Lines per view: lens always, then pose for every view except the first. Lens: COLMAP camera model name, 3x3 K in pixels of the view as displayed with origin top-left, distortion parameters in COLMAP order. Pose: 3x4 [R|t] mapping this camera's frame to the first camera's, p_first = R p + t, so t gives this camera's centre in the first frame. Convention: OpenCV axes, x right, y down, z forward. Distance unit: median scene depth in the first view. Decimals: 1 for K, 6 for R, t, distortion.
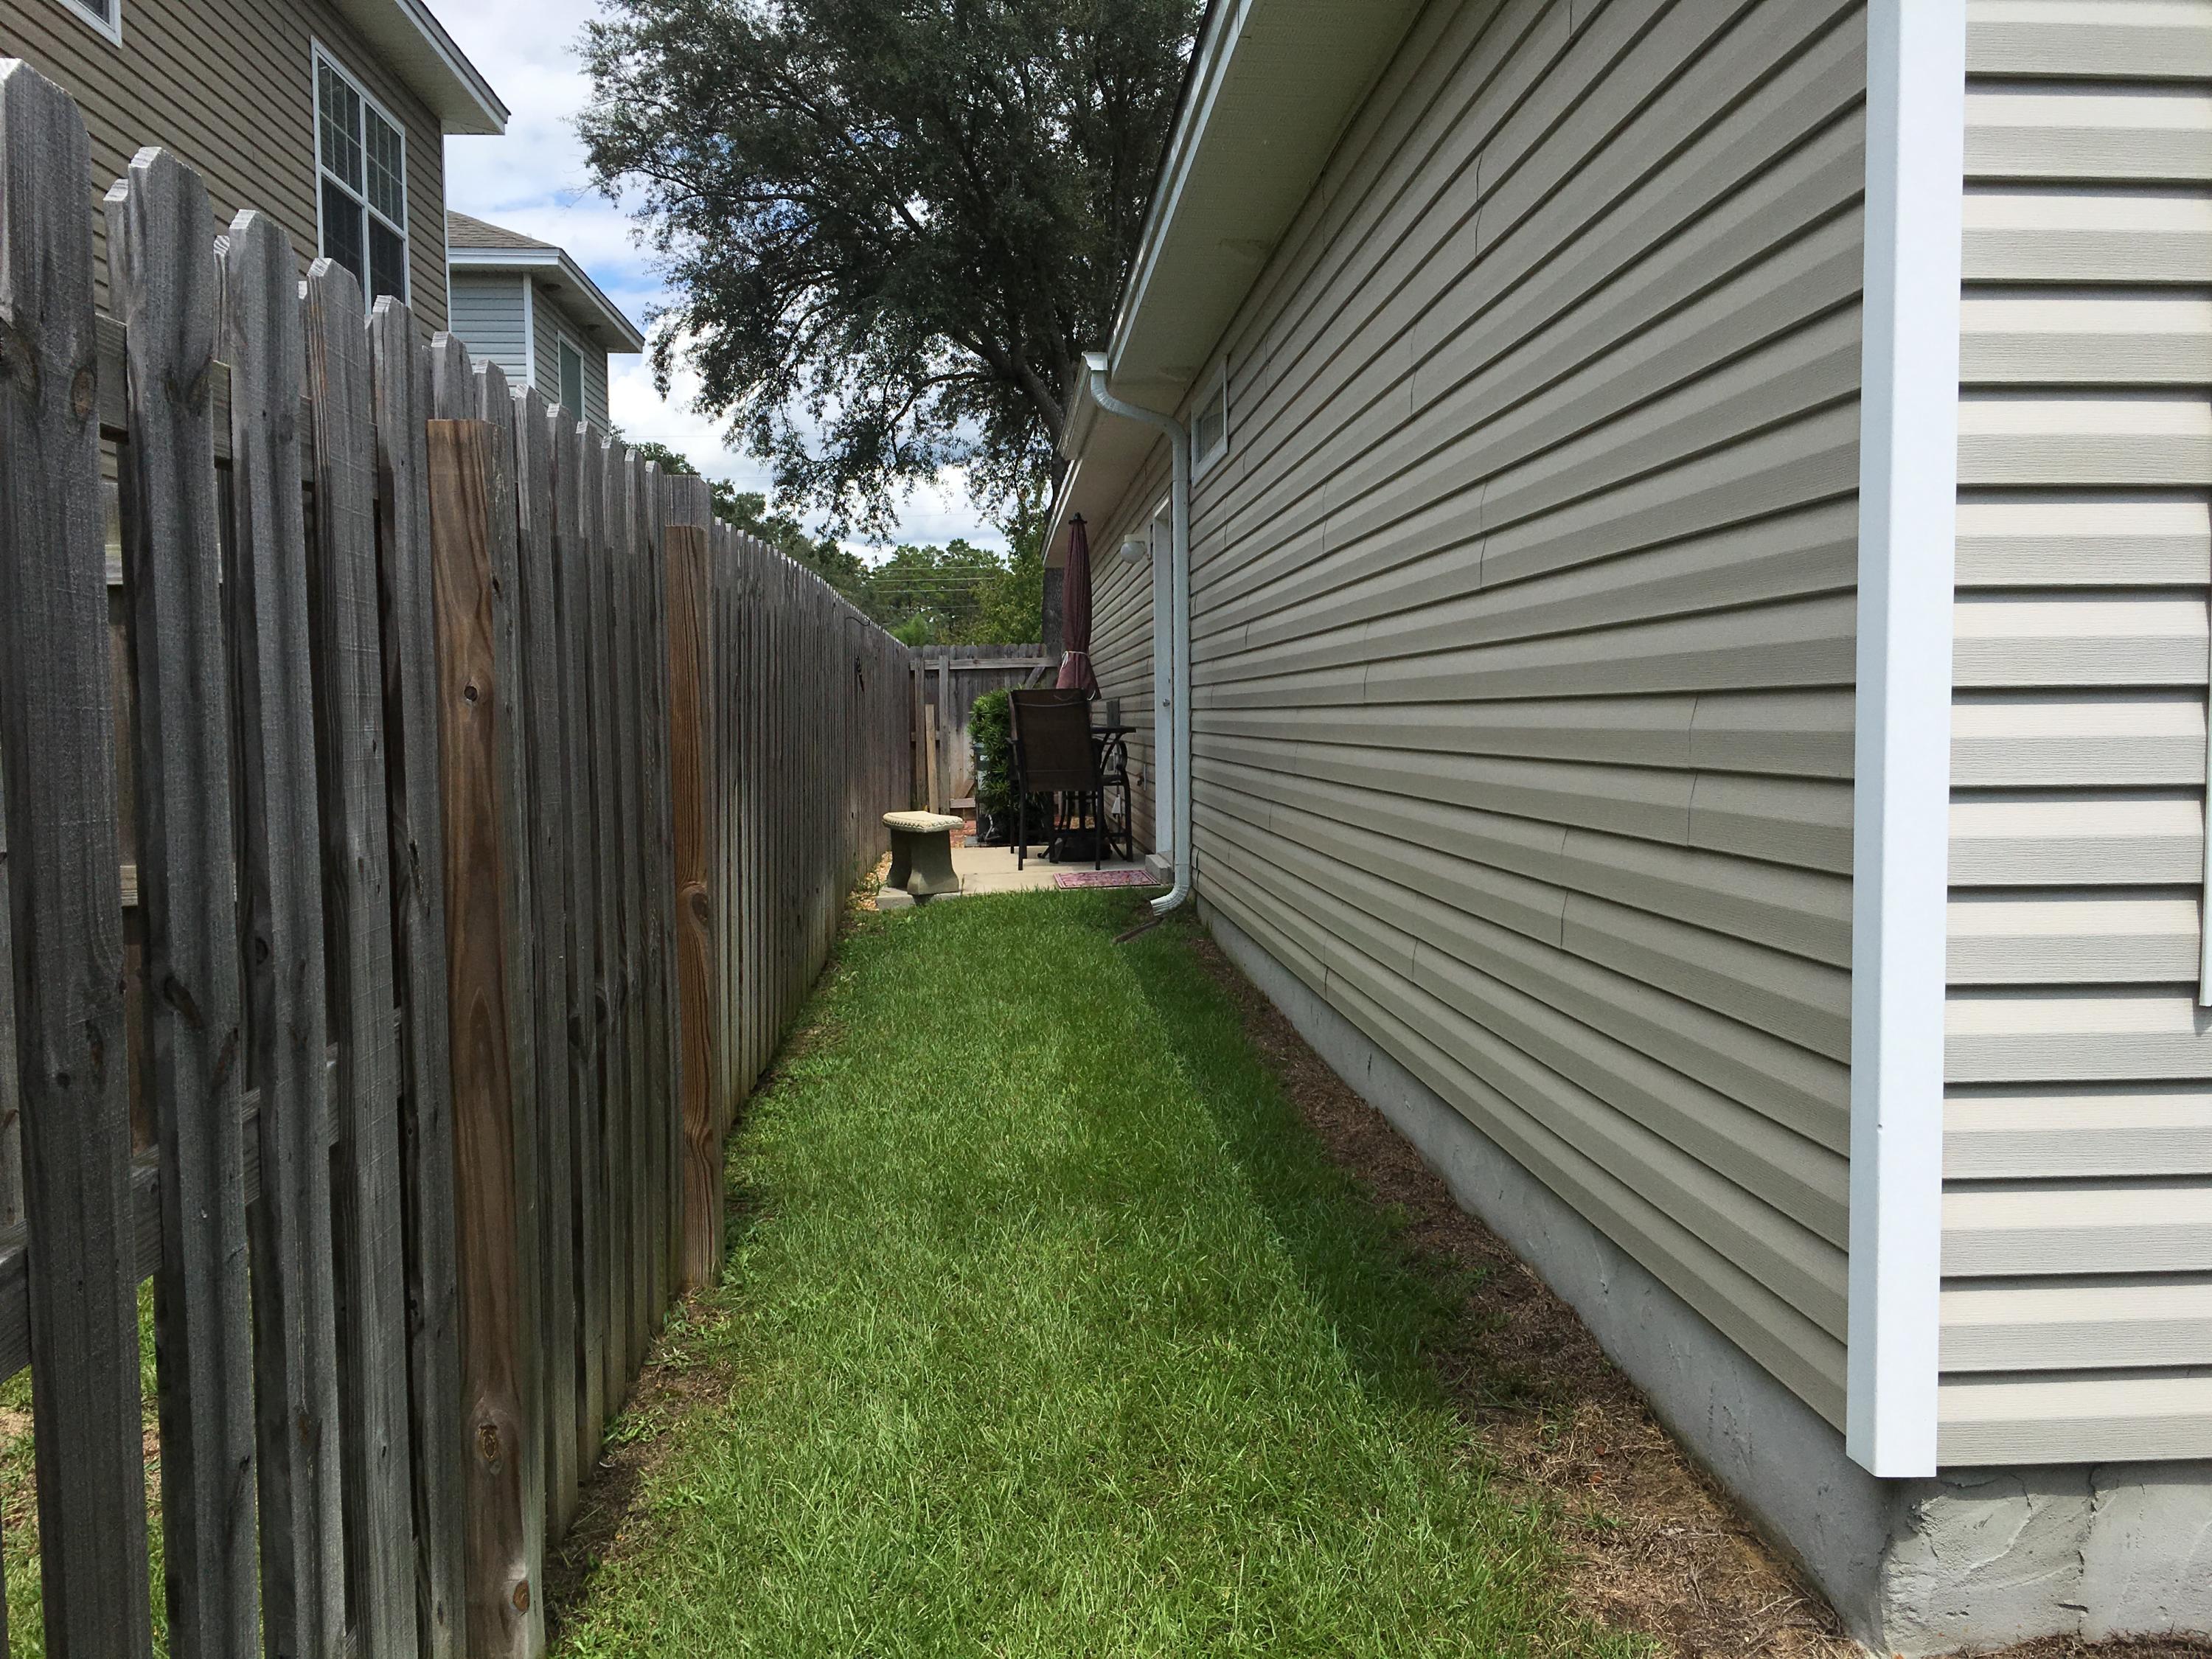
lens RADIAL K [[1881.6, 0, 1170.6], [0, 1881.6, 794.8], [0, 0, 1]] dist [0.064230, -0.093563]
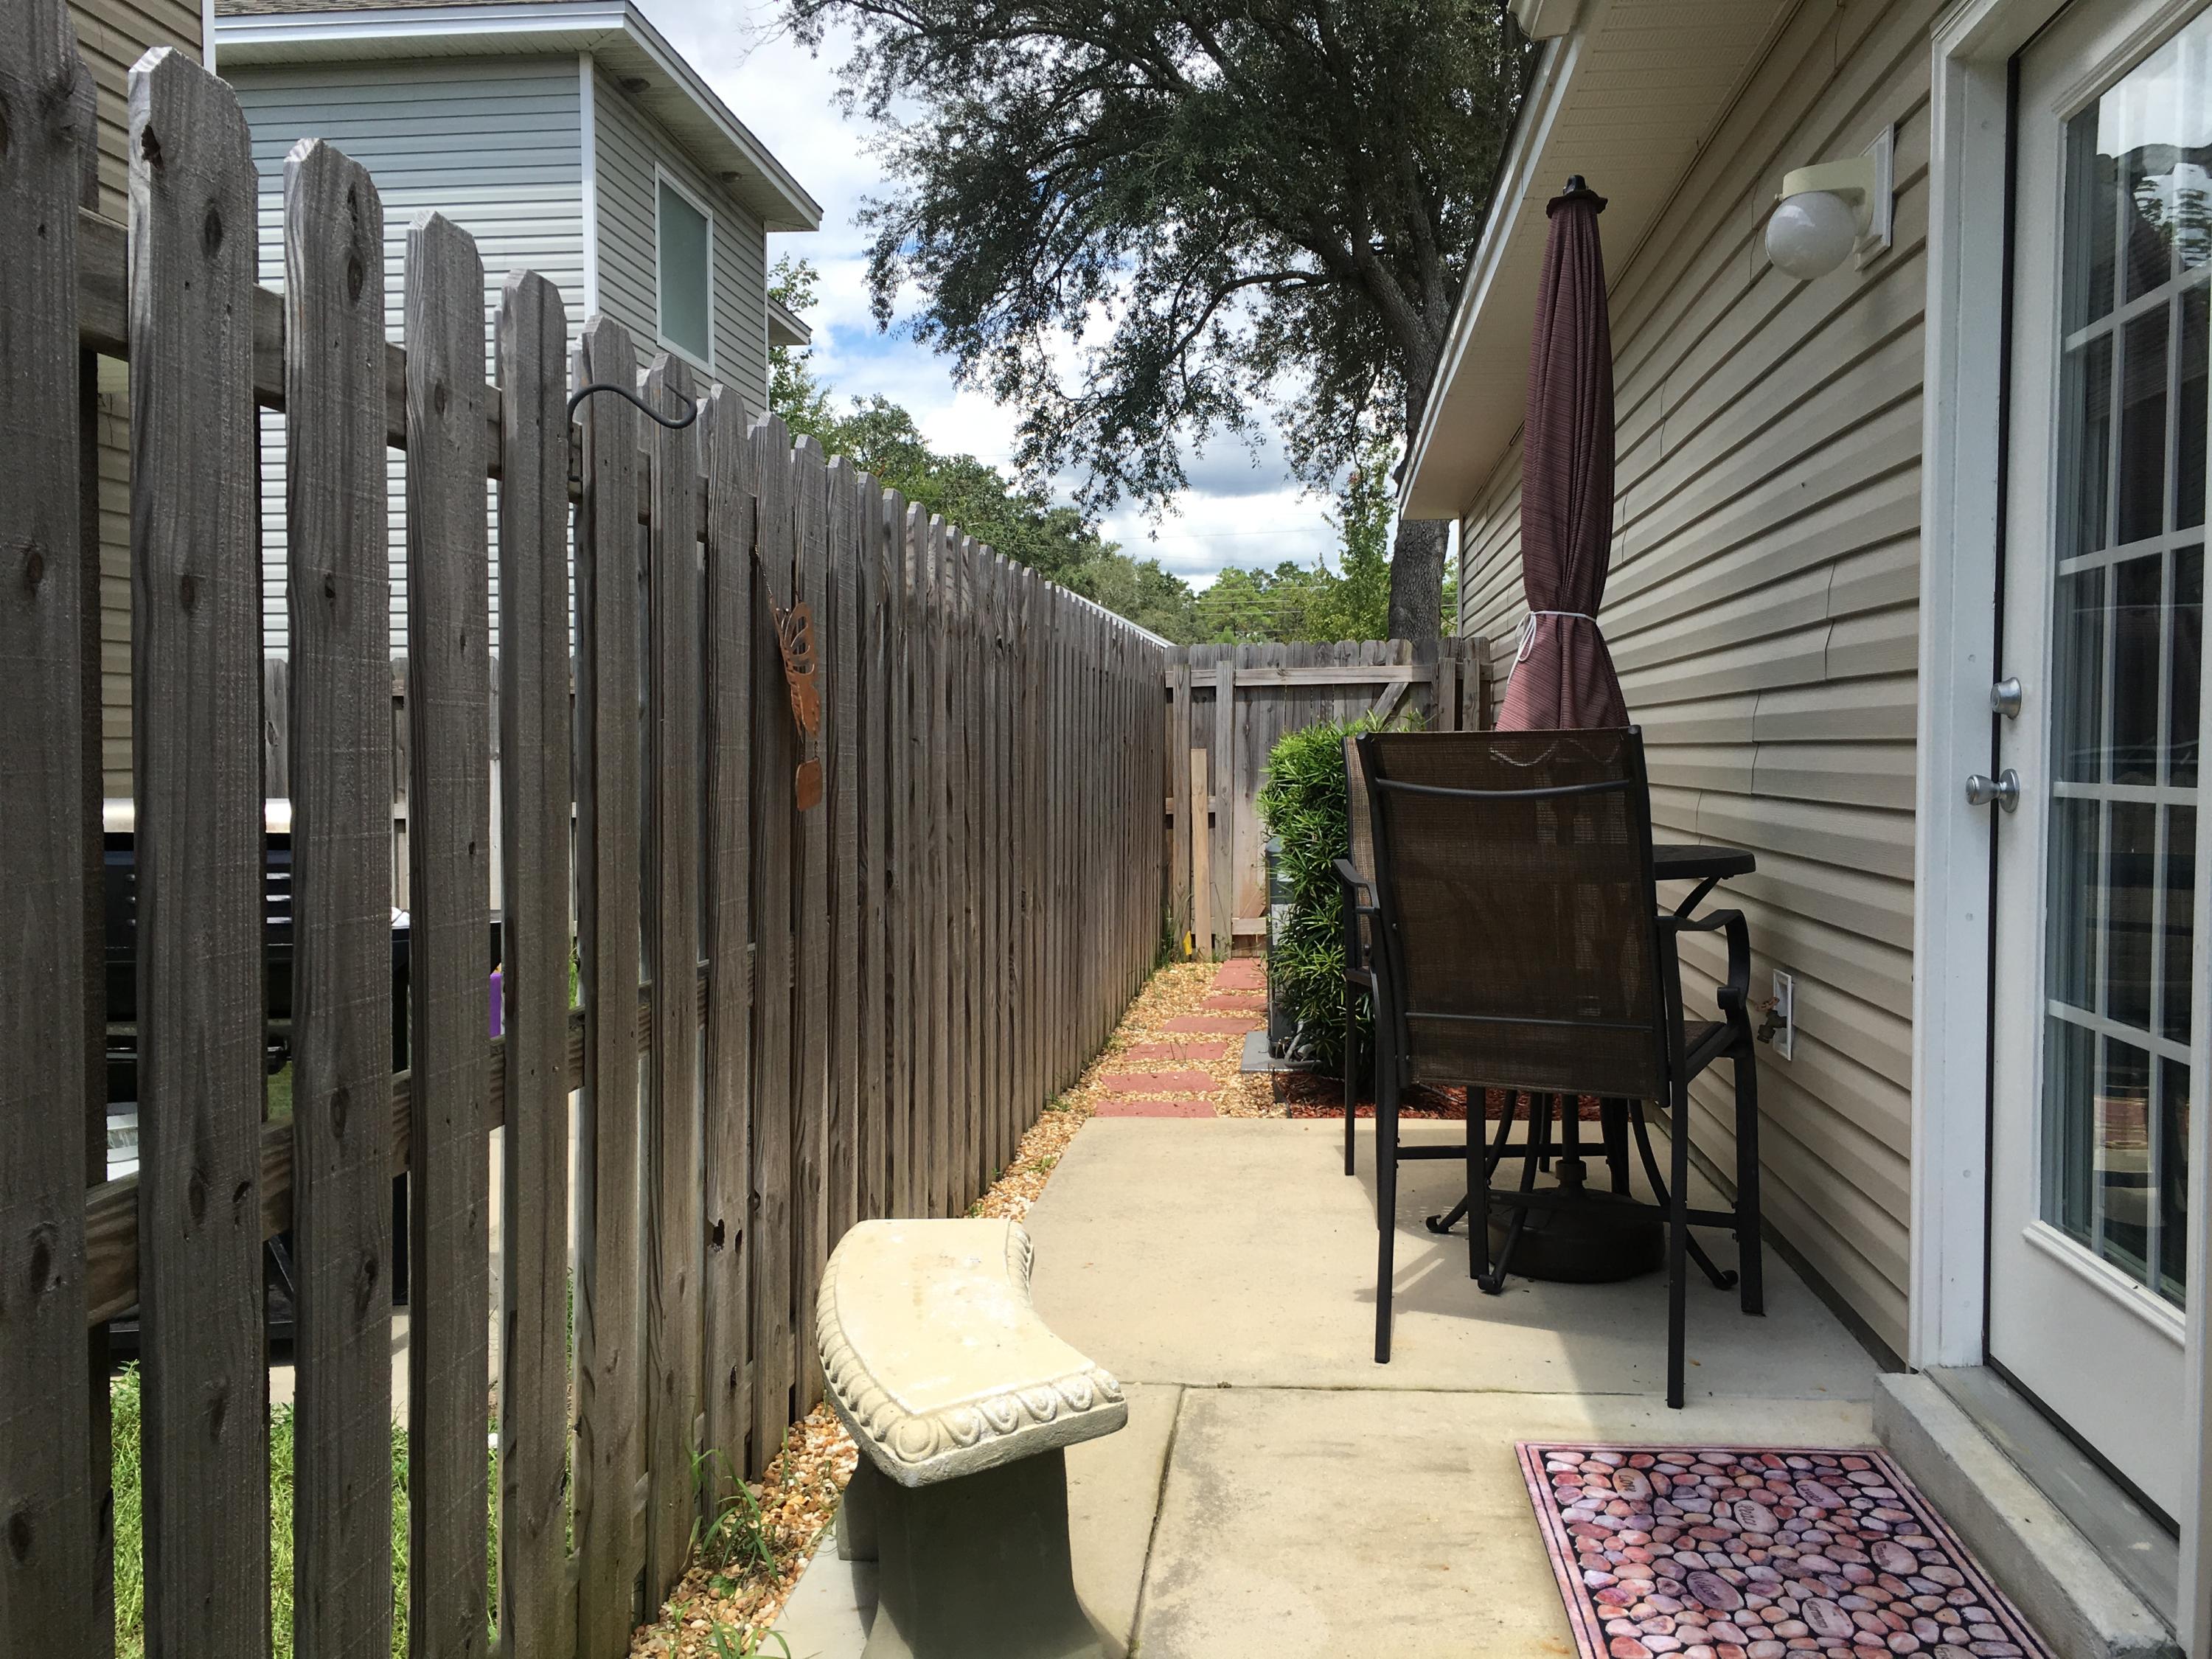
lens RADIAL K [[1881.6, 0, 1161.3], [0, 1881.6, 805.2], [0, 0, 1]] dist [0.064230, -0.093563]
pose [[0.984106, 0.015801, -0.176876, -0.027166], [-0.017628, 0.999806, -0.008760, -0.017834], [0.176703, 0.011738, 0.984194, 0.305010]]
